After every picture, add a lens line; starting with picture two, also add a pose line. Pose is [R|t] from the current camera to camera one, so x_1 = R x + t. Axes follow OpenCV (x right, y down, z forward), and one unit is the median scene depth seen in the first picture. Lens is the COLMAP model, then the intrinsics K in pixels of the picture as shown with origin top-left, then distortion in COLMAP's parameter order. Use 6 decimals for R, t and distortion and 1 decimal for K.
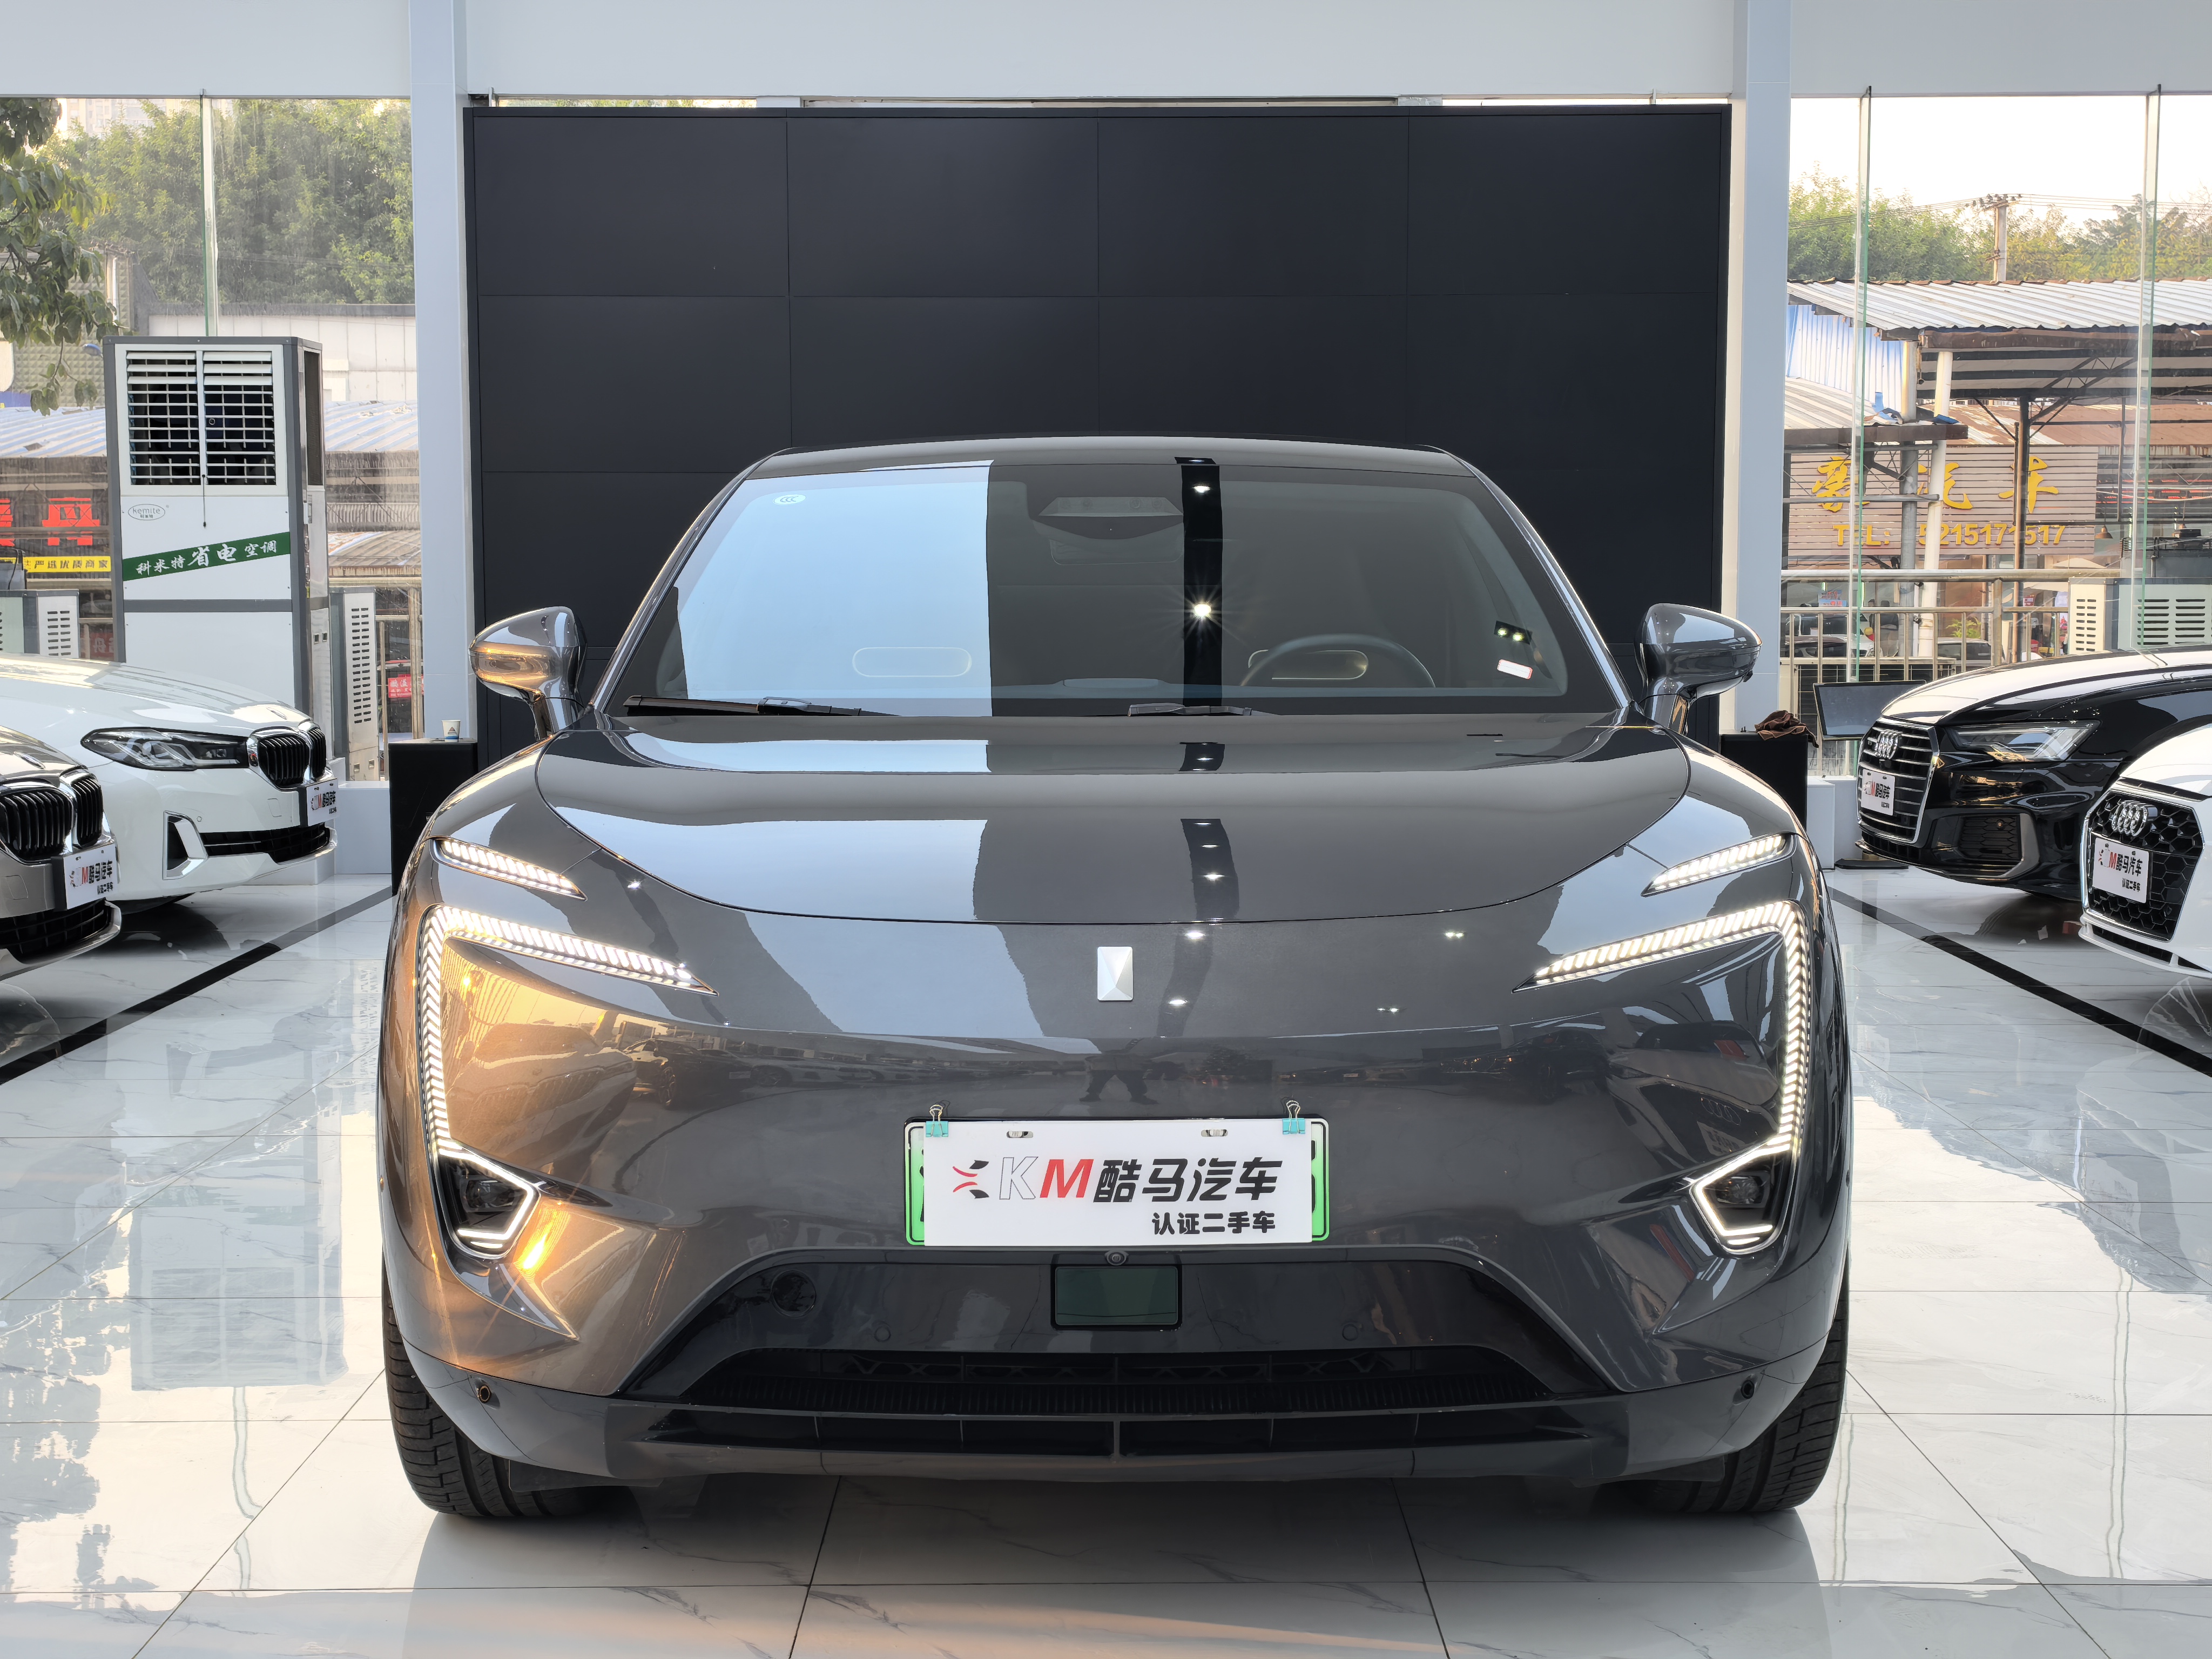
lens RADIAL K [[3098.4, 0, 1104.8], [0, 3098.4, 831.6], [0, 0, 1]] dist [0.012336, 0.000000]
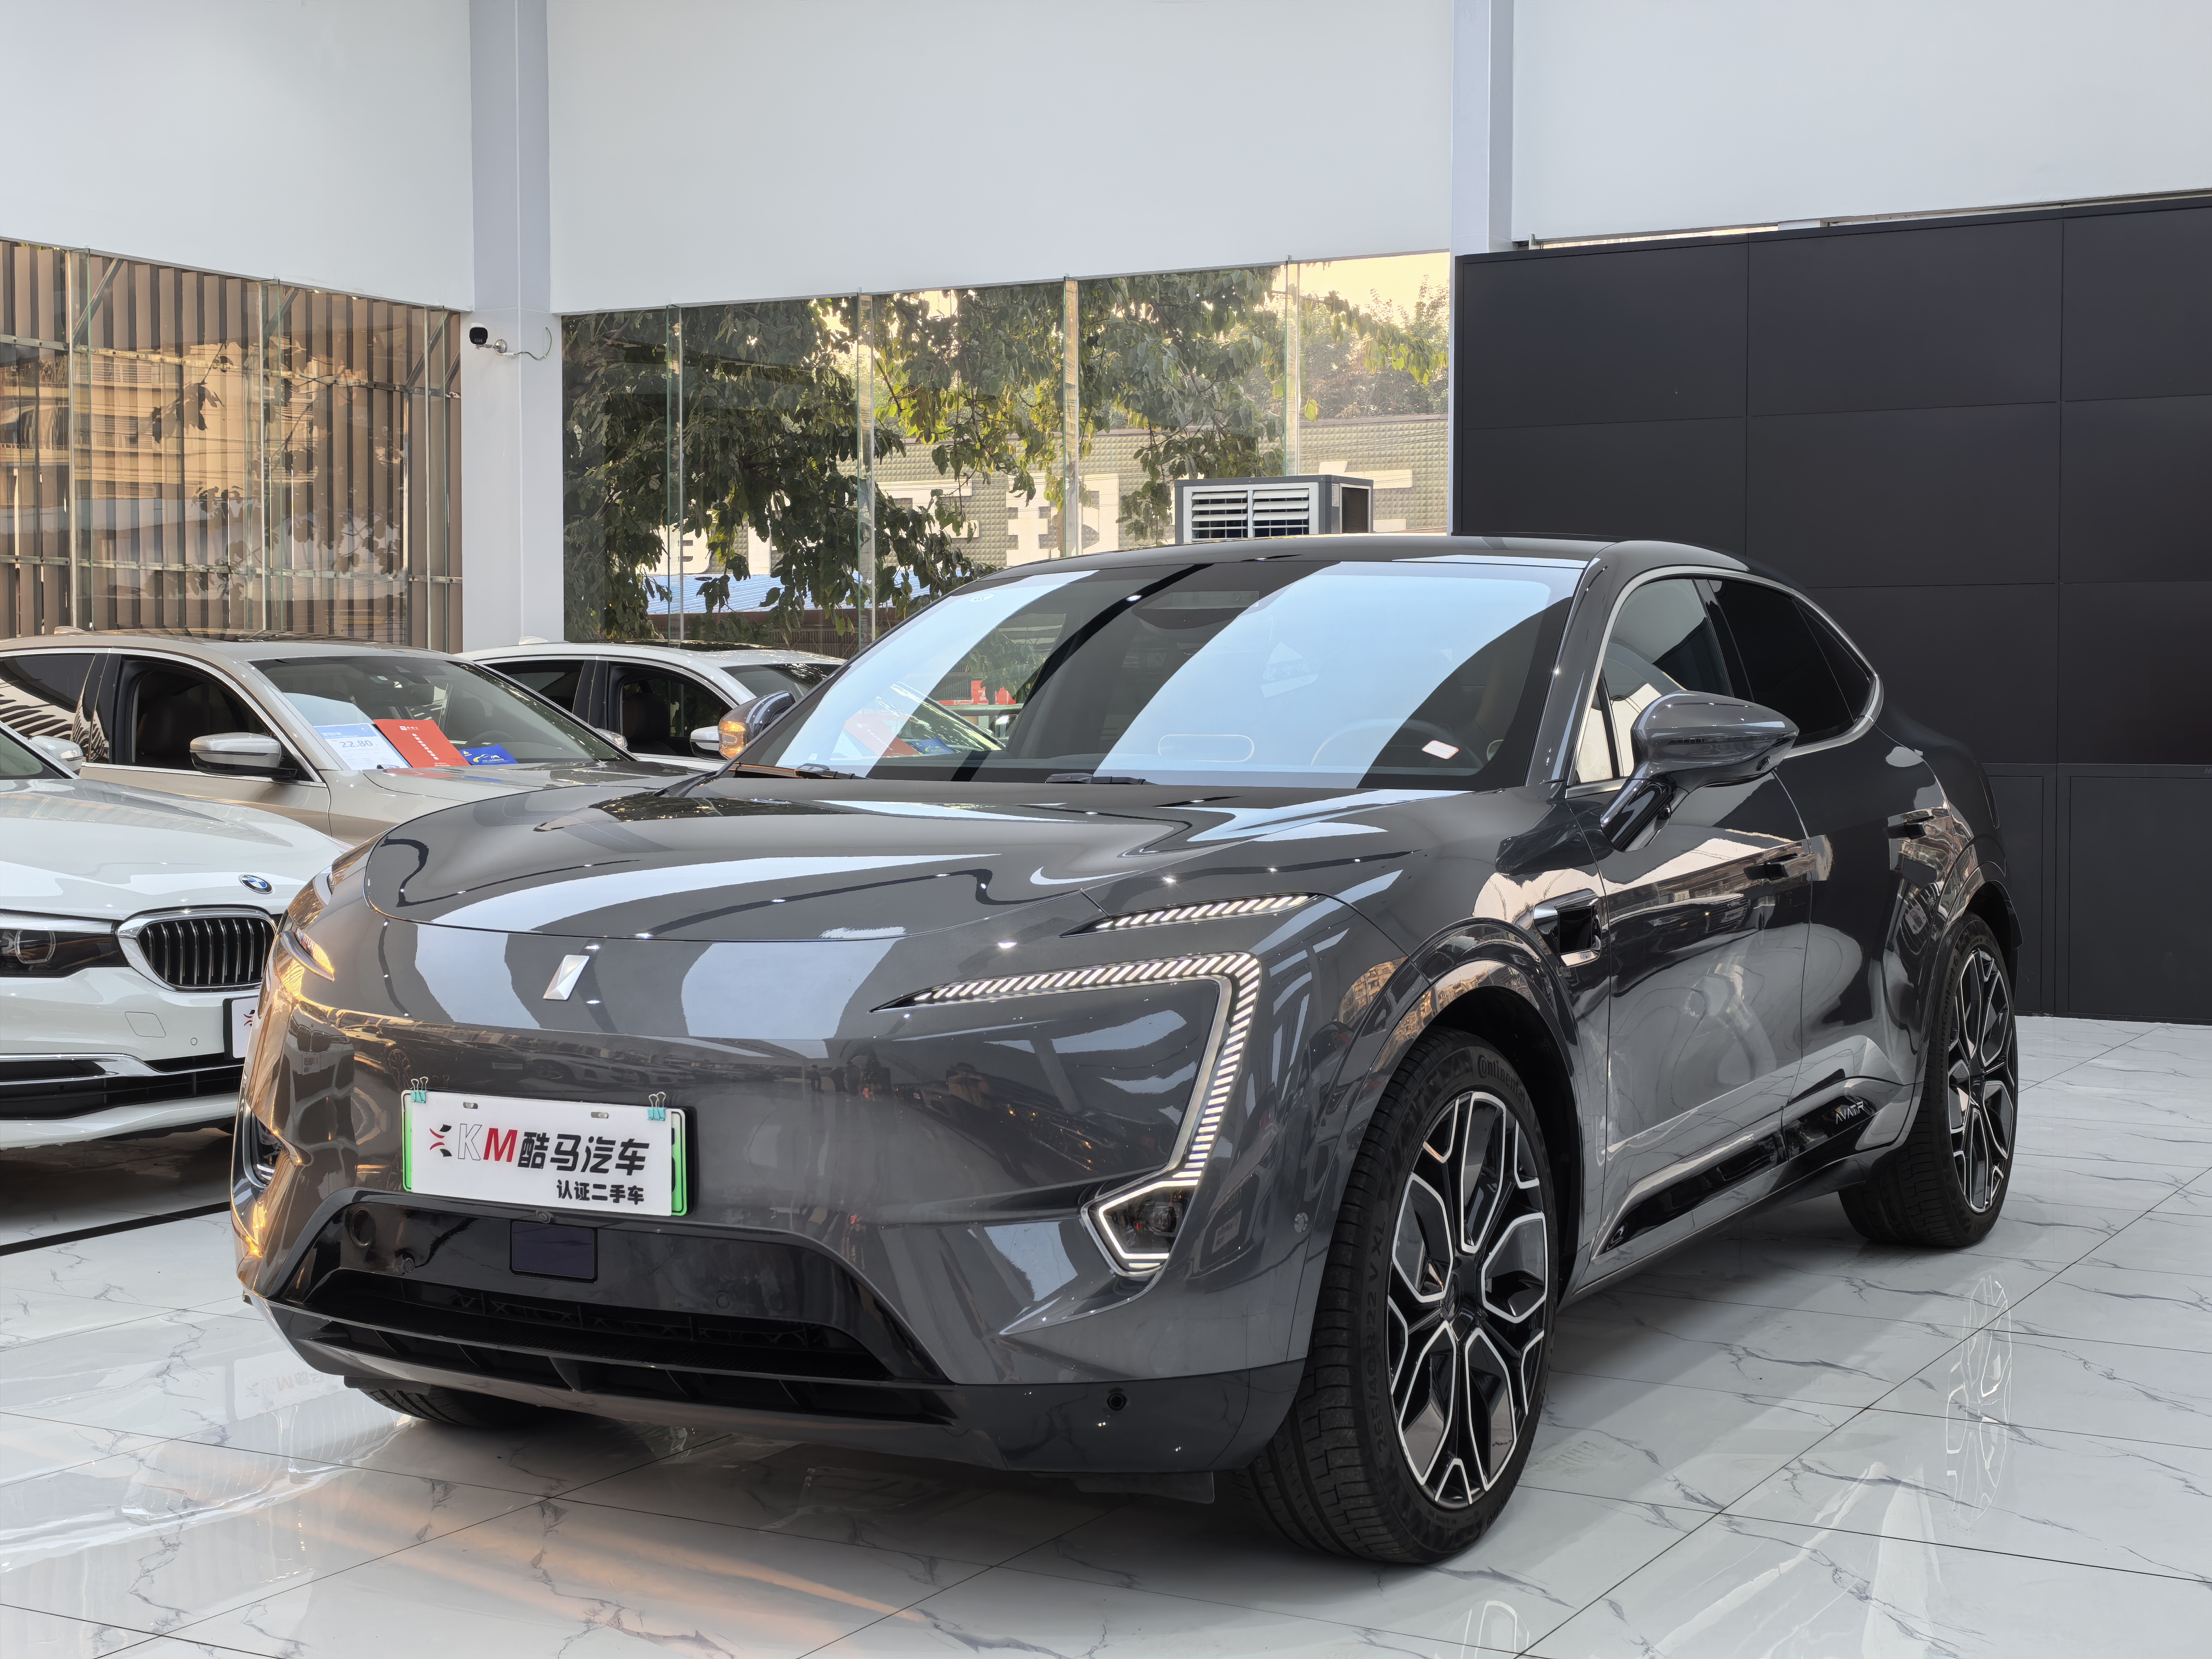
lens RADIAL K [[3098.4, 0, 1104.1], [0, 3098.4, 826.8], [0, 0, 1]] dist [0.012336, 0.000000]
pose [[0.863787, 0.016776, -0.503578, 0.787734], [-0.039698, 0.998605, -0.034826, 0.021544], [0.502291, 0.050073, 0.863248, 0.077098]]
